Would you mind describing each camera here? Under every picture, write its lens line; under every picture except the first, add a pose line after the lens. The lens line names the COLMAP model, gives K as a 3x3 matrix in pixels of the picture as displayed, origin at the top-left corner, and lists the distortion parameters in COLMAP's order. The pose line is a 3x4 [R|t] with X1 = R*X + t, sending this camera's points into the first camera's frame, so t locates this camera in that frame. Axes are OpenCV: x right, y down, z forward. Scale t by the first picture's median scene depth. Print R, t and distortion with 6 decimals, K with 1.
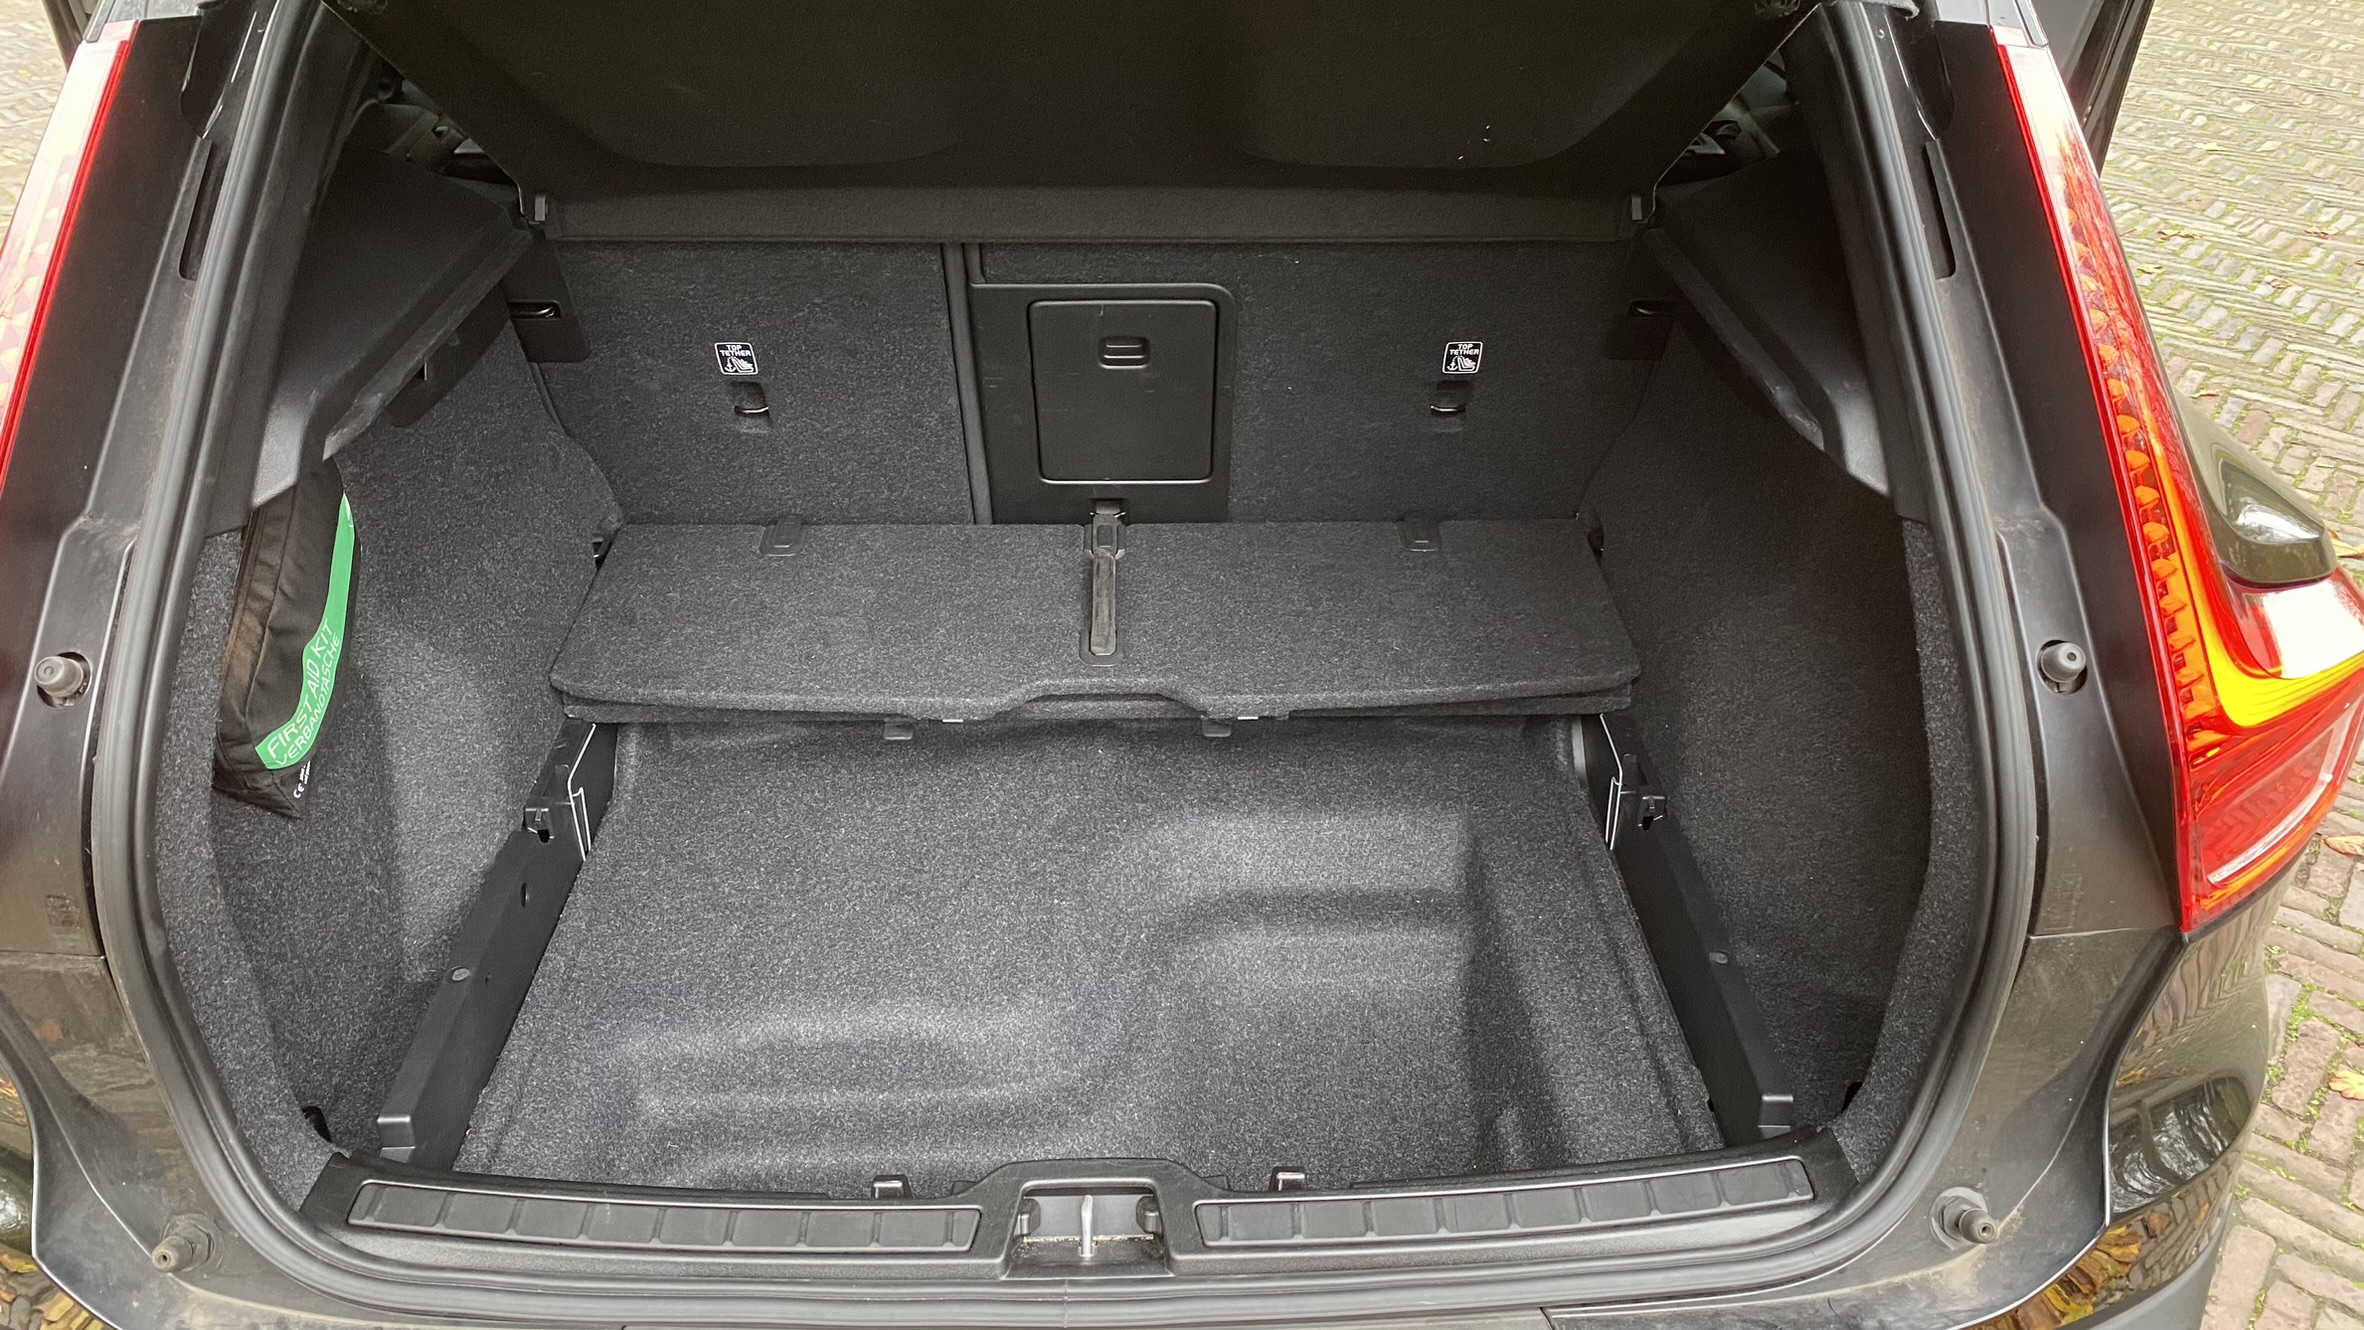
lens RADIAL K [[1816.2, 0, 1188.9], [0, 1816.2, 635.5], [0, 0, 1]] dist [0.004137, -0.012166]
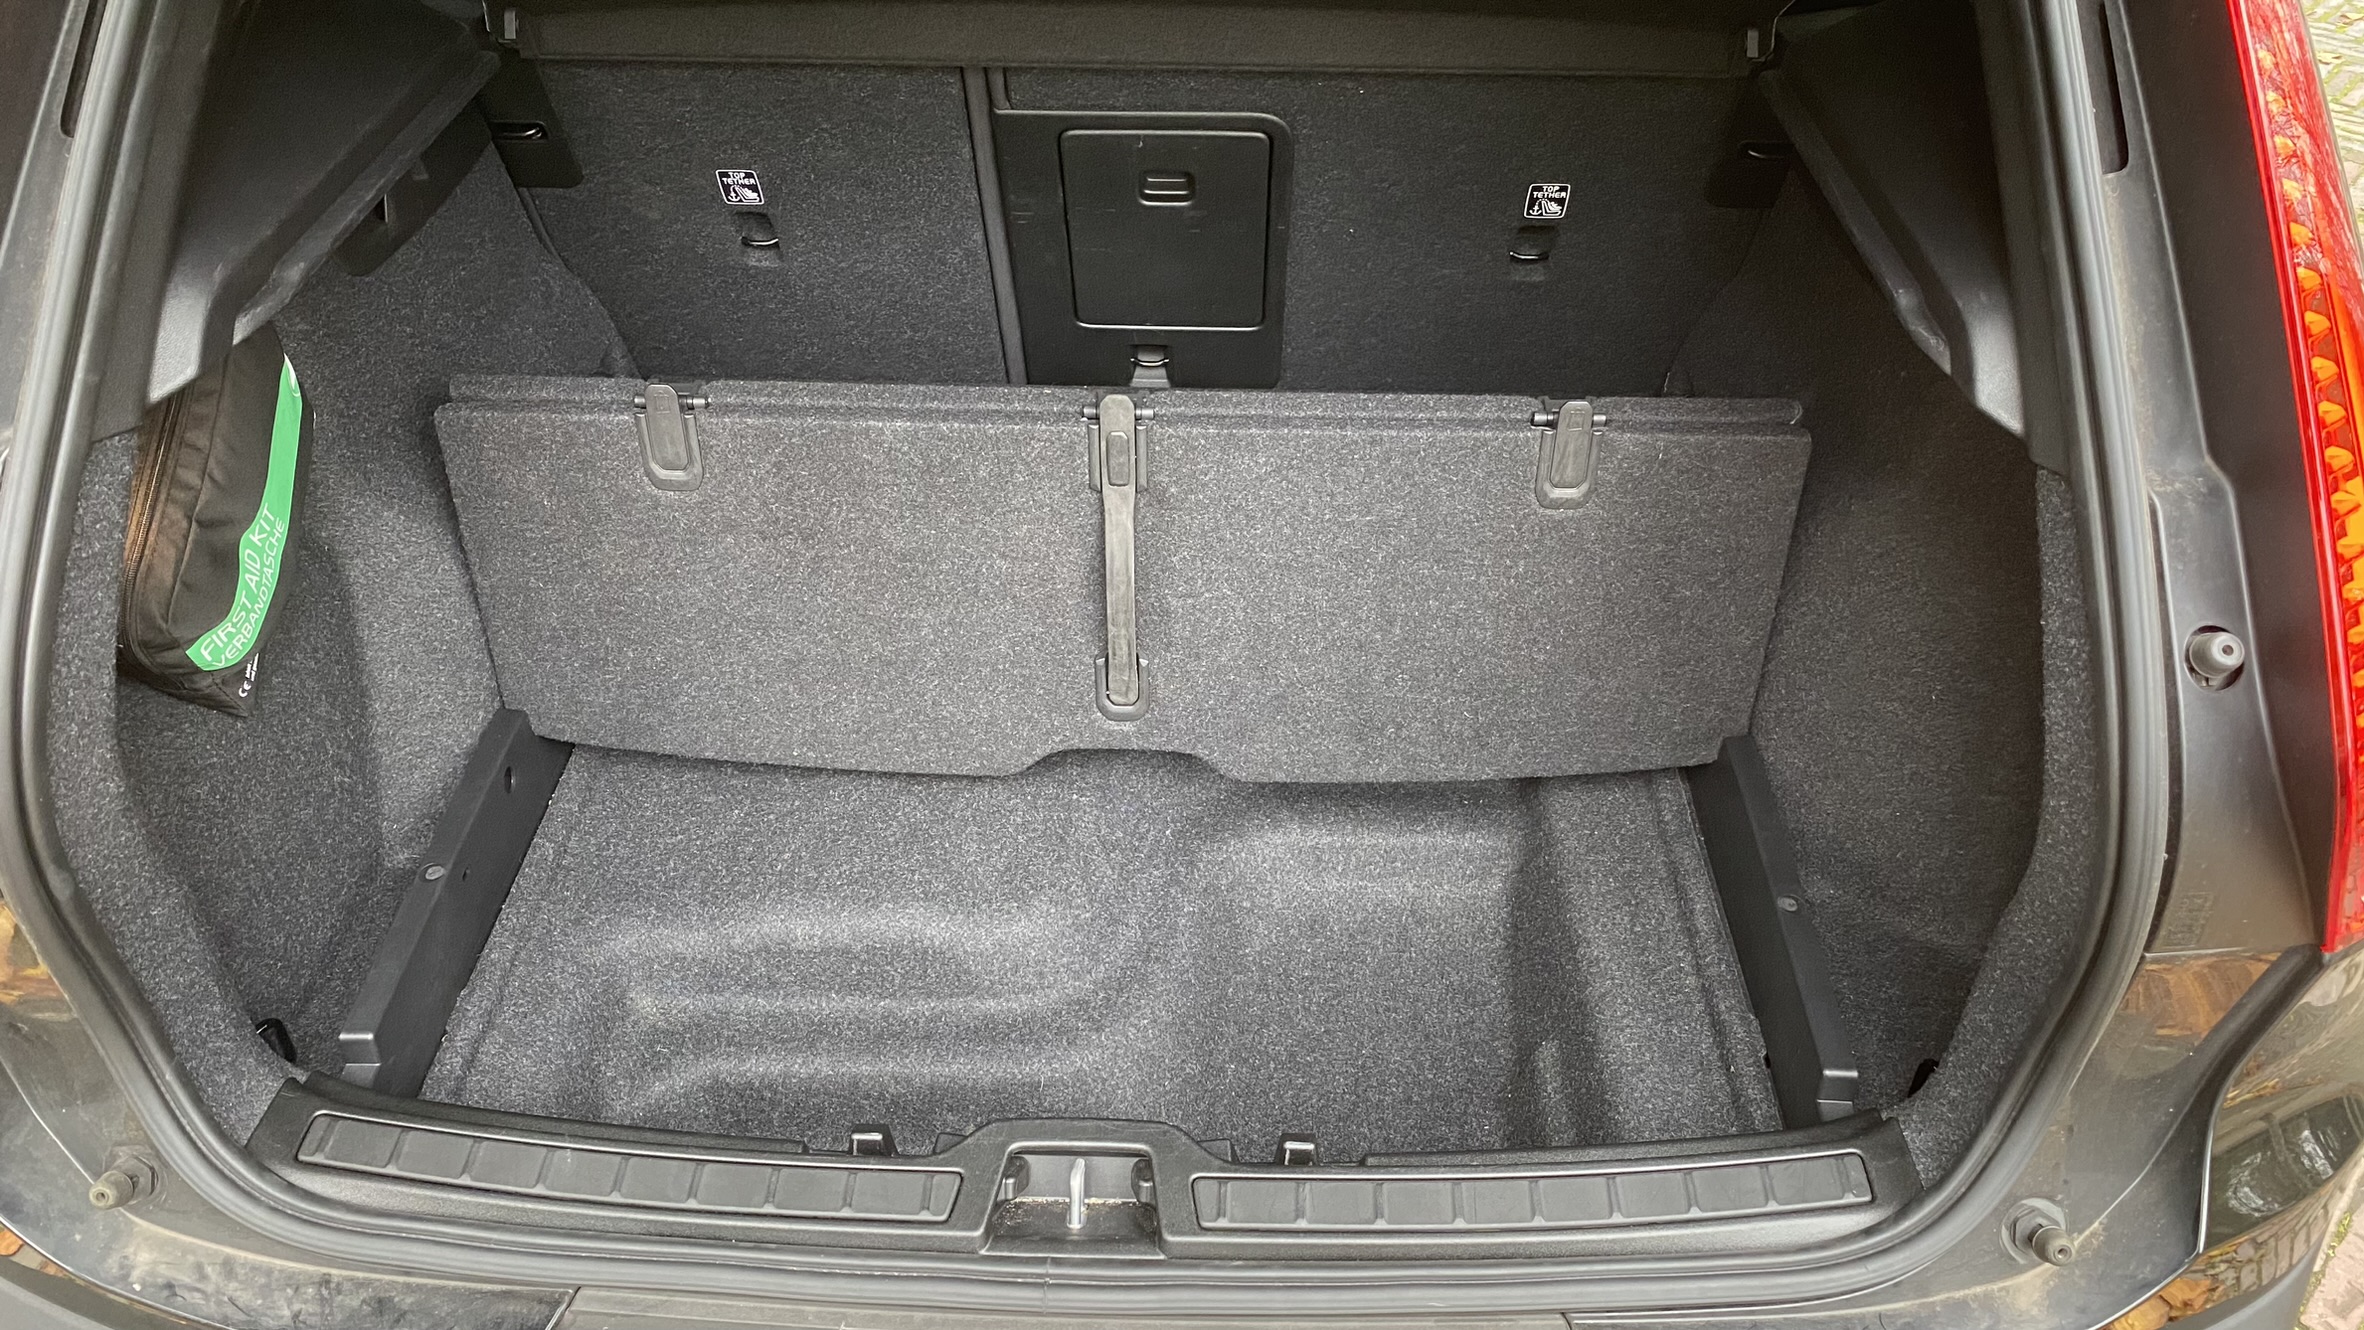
lens RADIAL K [[1810.6, 0, 1193.0], [0, 1810.6, 633.0], [0, 0, 1]] dist [0.001388, -0.006794]
pose [[0.998453, 0.031846, -0.045587, 0.035933], [-0.025514, 0.990745, 0.133319, -0.082590], [0.049410, -0.131949, 0.990024, 0.120277]]
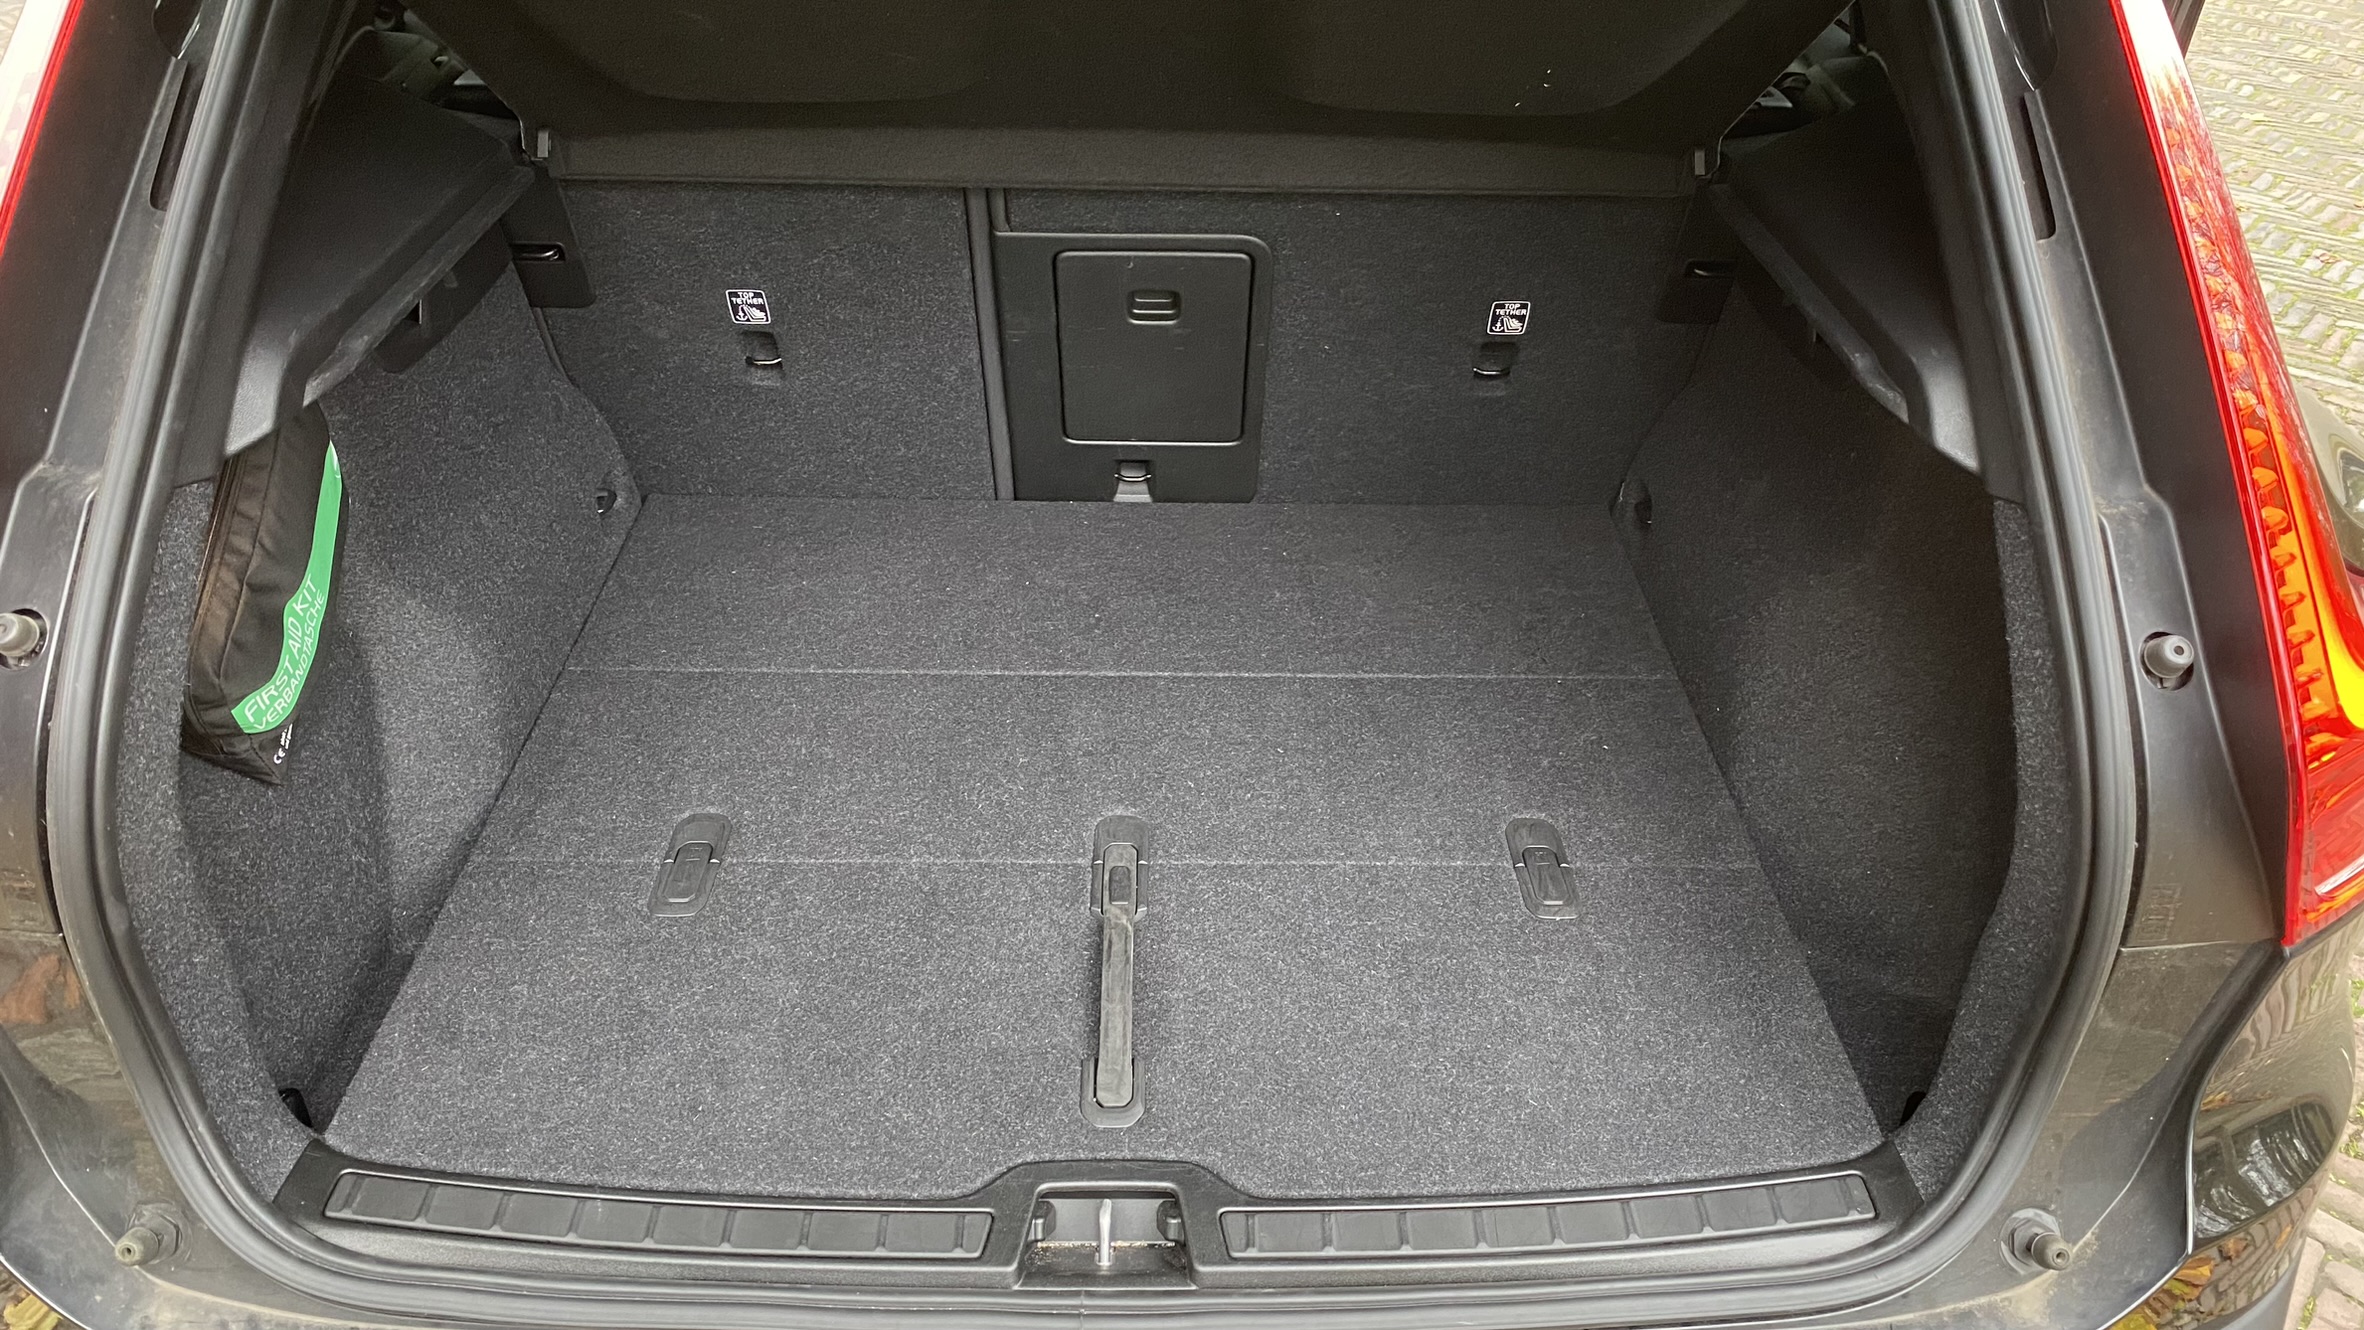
lens RADIAL K [[1810.6, 0, 1193.0], [0, 1810.6, 633.0], [0, 0, 1]] dist [0.001388, -0.006794]
pose [[0.999843, 0.017138, -0.004579, -0.011096], [-0.017038, 0.999635, 0.020979, -0.006877], [0.004936, -0.020898, 0.999769, 0.063608]]
